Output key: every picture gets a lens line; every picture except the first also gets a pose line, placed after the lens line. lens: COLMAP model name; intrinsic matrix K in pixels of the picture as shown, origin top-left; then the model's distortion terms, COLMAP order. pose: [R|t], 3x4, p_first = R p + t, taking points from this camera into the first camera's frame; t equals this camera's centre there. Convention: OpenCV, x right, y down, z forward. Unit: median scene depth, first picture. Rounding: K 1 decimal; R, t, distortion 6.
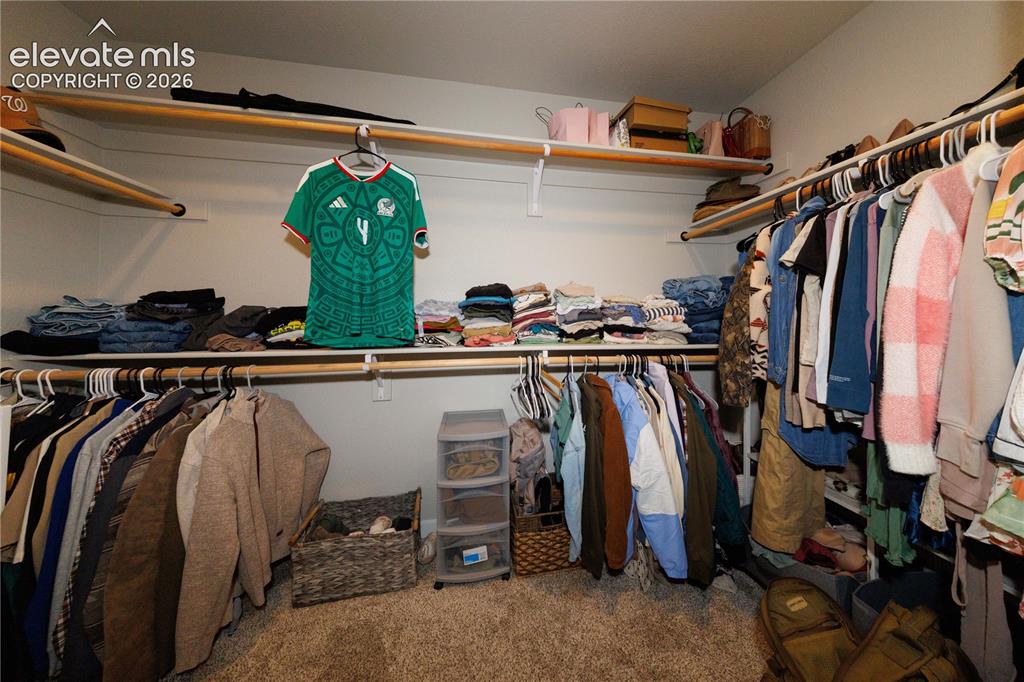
lens RADIAL K [[297.2, 0, 503.1], [0, 297.2, 338.4], [0, 0, 1]] dist [-0.000539, -0.000030]
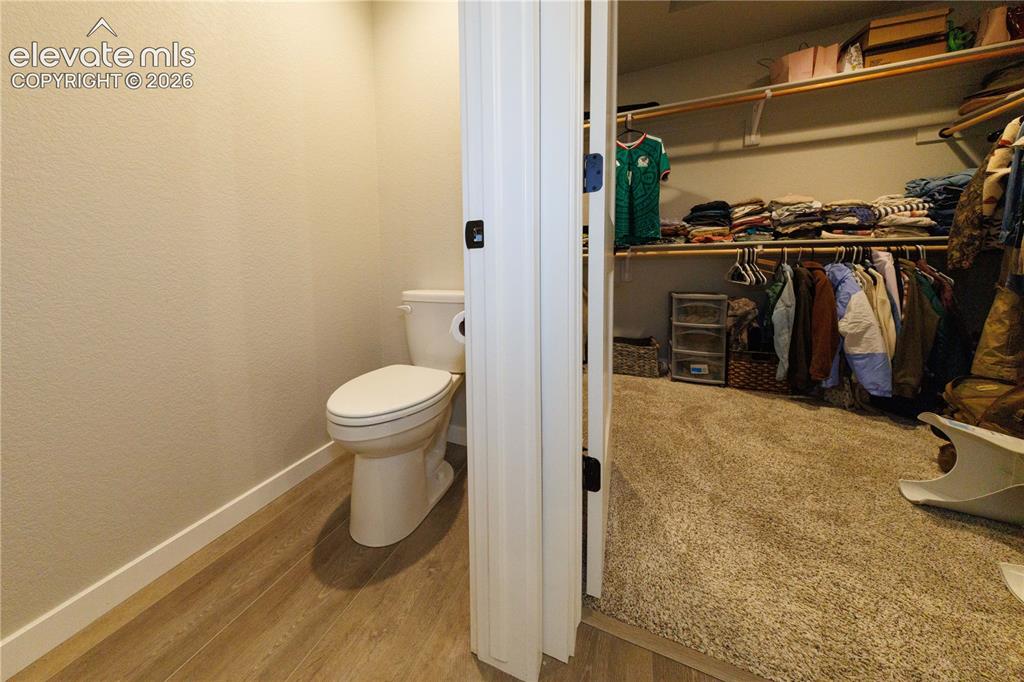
lens RADIAL K [[314.2, 0, 485.2], [0, 314.2, 297.6], [0, 0, 1]] dist [-0.002112, -0.000052]
pose [[0.856736, 0.034028, -0.514631, -0.189817], [-0.022632, 0.999340, 0.028401, 0.270209], [0.515258, -0.012685, 0.856941, -0.891244]]
